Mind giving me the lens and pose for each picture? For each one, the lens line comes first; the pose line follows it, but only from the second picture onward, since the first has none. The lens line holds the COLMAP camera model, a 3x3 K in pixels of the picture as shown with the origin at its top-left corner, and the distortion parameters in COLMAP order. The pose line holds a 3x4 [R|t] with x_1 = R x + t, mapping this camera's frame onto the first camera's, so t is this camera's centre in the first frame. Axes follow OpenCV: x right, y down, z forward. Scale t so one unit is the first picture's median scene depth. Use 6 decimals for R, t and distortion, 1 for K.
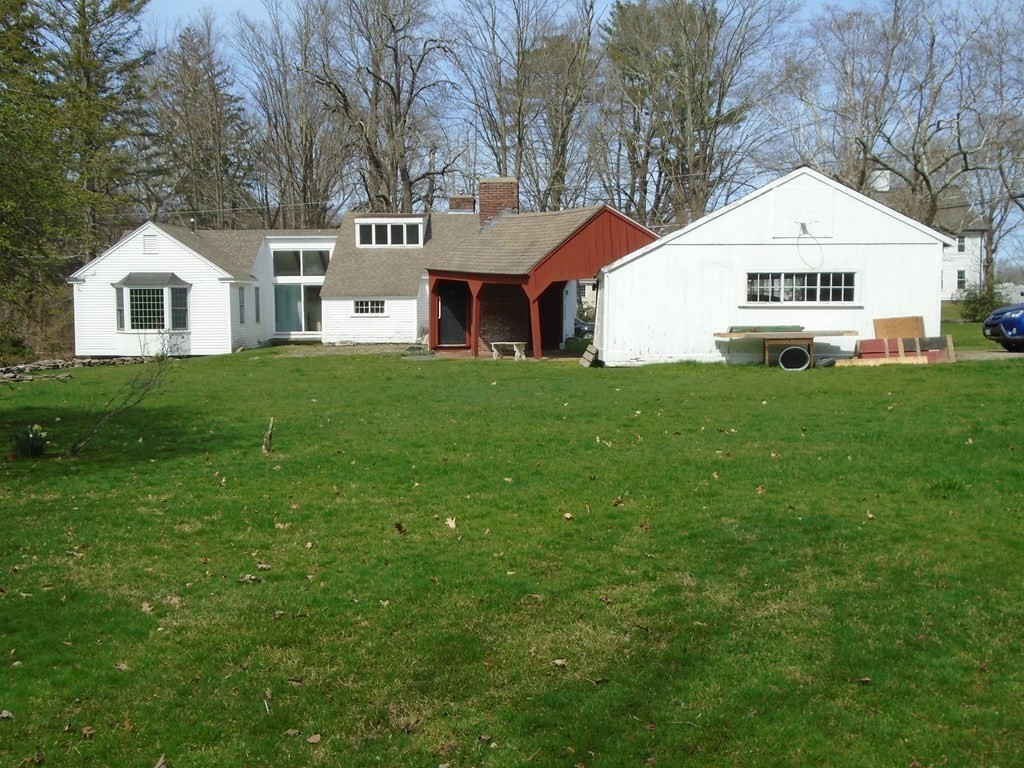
lens RADIAL K [[1240.6, 0, 512.0], [0, 1240.6, 384.0], [0, 0, 1]] dist [0.020838, 0.013235]
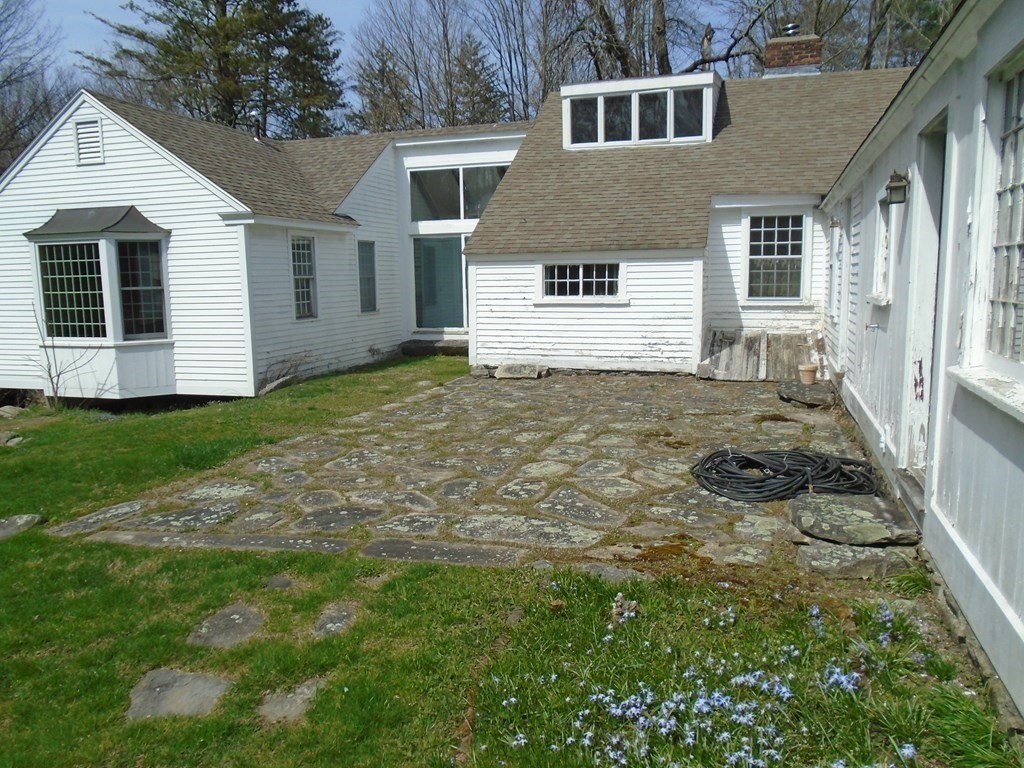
lens RADIAL K [[778.4, 0, 507.2], [0, 778.4, 377.6], [0, 0, 1]] dist [-0.015463, -0.000906]
pose [[0.964269, 0.024078, -0.263828, -0.070841], [-0.005157, 0.997379, 0.072177, -0.048673], [0.264875, -0.068237, 0.961865, 0.750431]]
